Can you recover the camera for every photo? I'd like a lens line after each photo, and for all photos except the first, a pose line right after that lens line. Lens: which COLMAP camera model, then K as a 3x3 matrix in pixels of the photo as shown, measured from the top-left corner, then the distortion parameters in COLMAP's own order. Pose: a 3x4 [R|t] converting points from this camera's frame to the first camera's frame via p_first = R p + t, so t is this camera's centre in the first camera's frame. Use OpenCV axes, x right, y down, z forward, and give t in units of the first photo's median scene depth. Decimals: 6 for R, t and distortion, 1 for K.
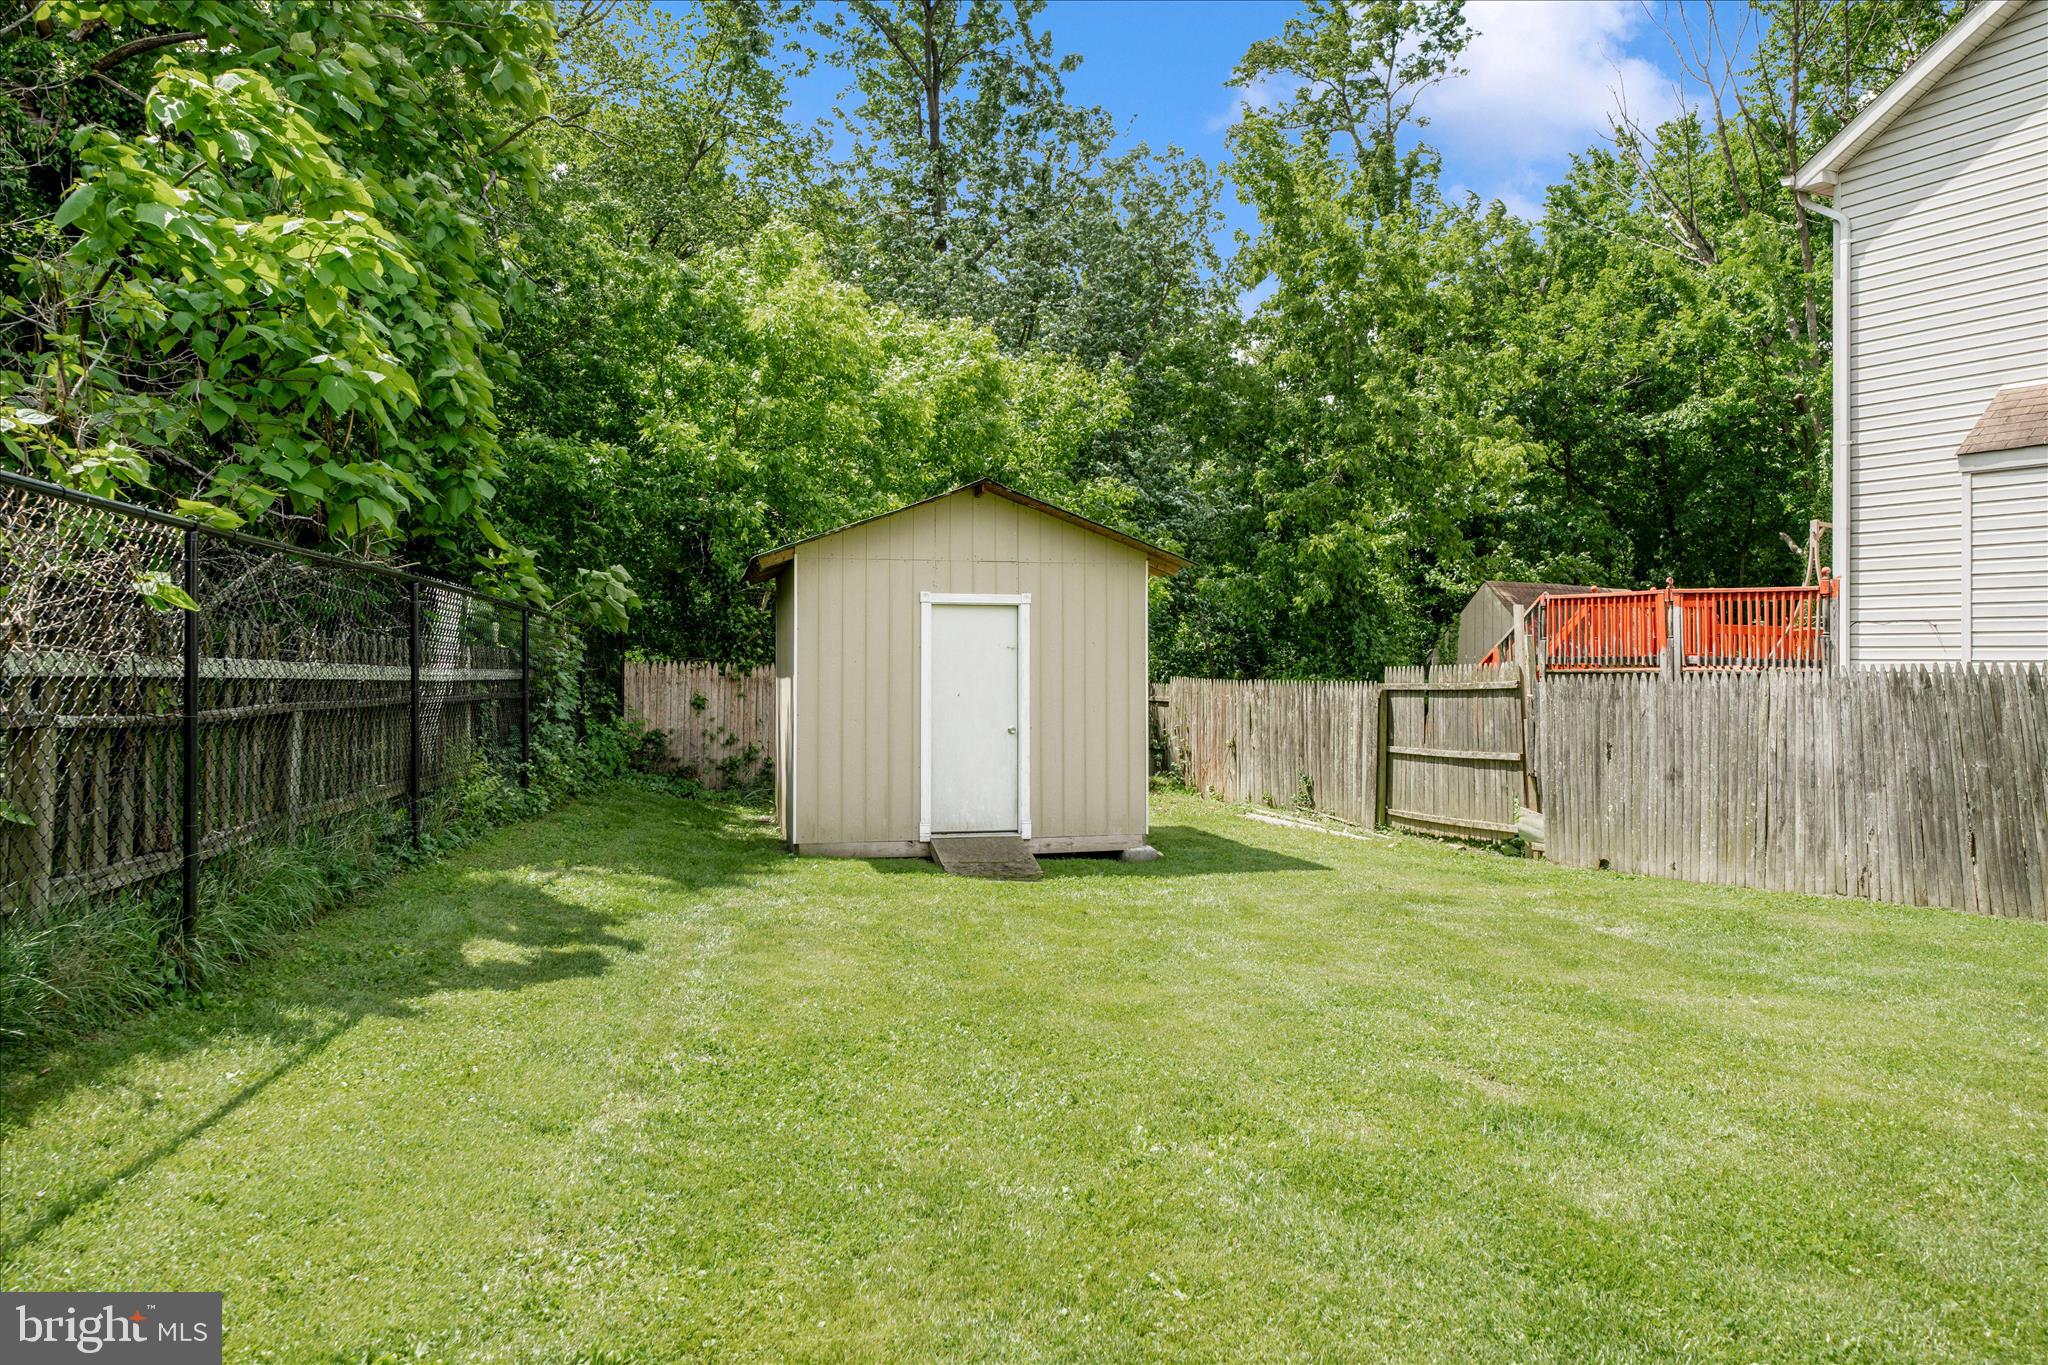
lens RADIAL K [[1449.4, 0, 1022.4], [0, 1449.4, 750.6], [0, 0, 1]] dist [-0.002060, 0.002153]
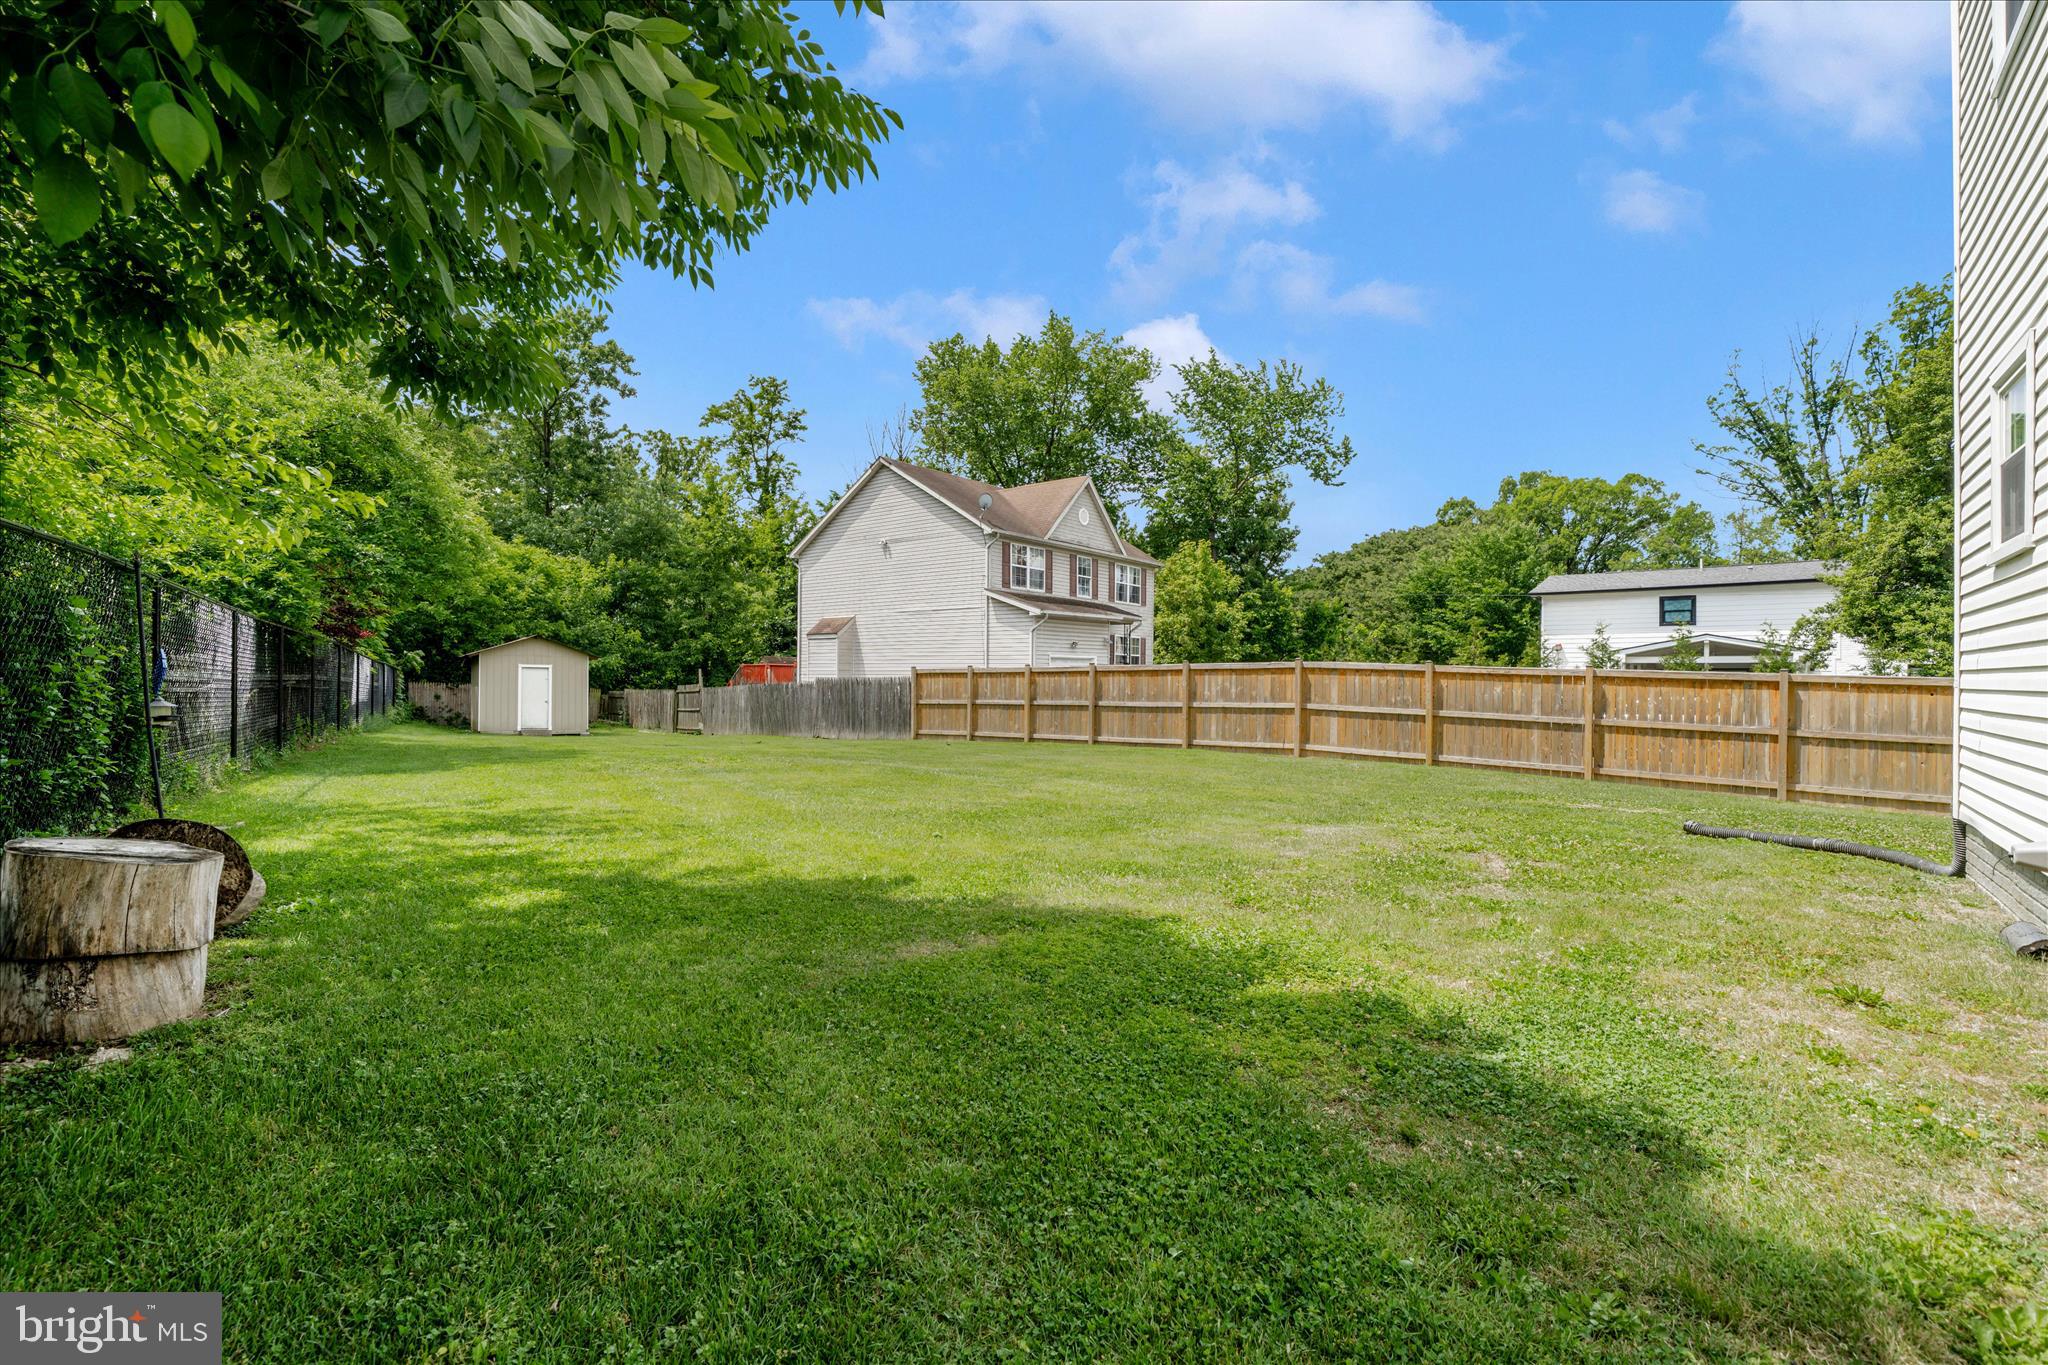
lens RADIAL K [[840.6, 0, 999.4], [0, 840.6, 674.4], [0, 0, 1]] dist [0.000448, -0.000084]
pose [[0.918657, 0.009074, 0.394952, 0.174495], [0.017648, 0.997795, -0.063976, 0.060994], [-0.394662, 0.065742, 0.916471, -1.207223]]
